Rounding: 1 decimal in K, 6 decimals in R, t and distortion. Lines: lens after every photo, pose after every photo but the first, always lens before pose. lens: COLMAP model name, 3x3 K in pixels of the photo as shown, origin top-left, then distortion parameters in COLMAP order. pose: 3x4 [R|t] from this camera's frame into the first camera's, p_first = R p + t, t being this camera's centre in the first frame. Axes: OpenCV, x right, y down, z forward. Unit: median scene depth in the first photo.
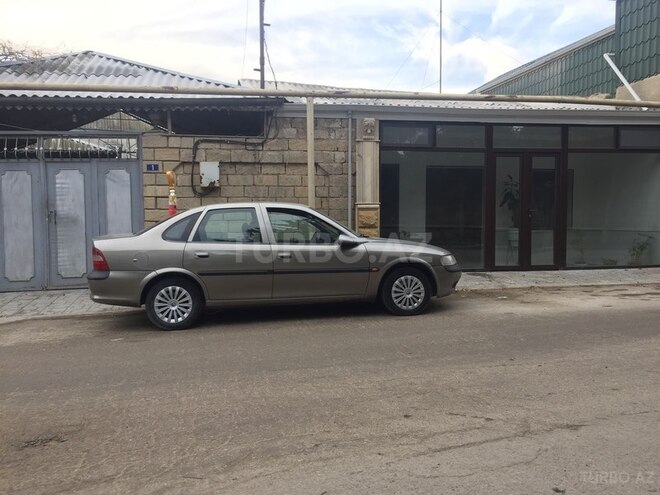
lens RADIAL K [[562.4, 0, 330.0], [0, 562.4, 247.5], [0, 0, 1]] dist [0.011709, -0.018800]
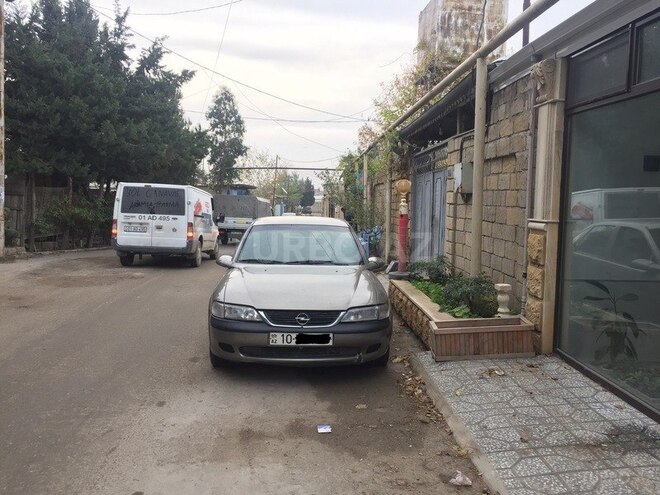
lens RADIAL K [[562.4, 0, 330.0], [0, 562.4, 247.5], [0, 0, 1]] dist [0.011709, -0.018800]
pose [[-0.105312, 0.093728, -0.990012, 0.647614], [-0.047959, 0.993911, 0.099199, -0.099388], [0.993282, 0.057927, -0.100175, 0.879761]]
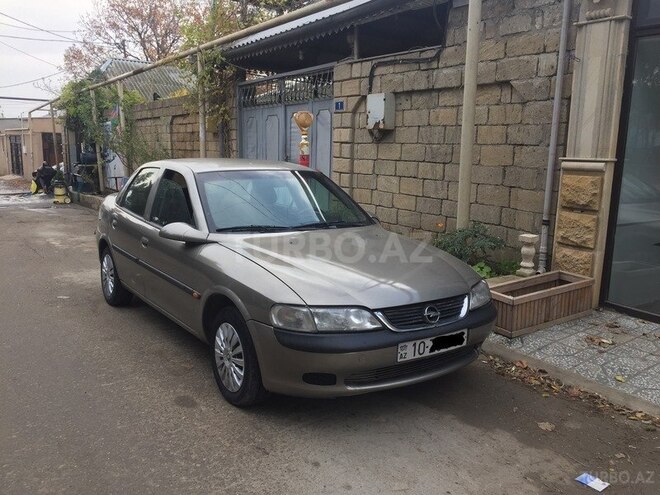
lens RADIAL K [[562.4, 0, 330.0], [0, 562.4, 247.5], [0, 0, 1]] dist [0.011709, -0.018800]
pose [[0.427650, 0.177373, -0.886371, 0.422512], [-0.054844, 0.983845, 0.170417, -0.076788], [0.902279, -0.024267, 0.430469, 0.618572]]
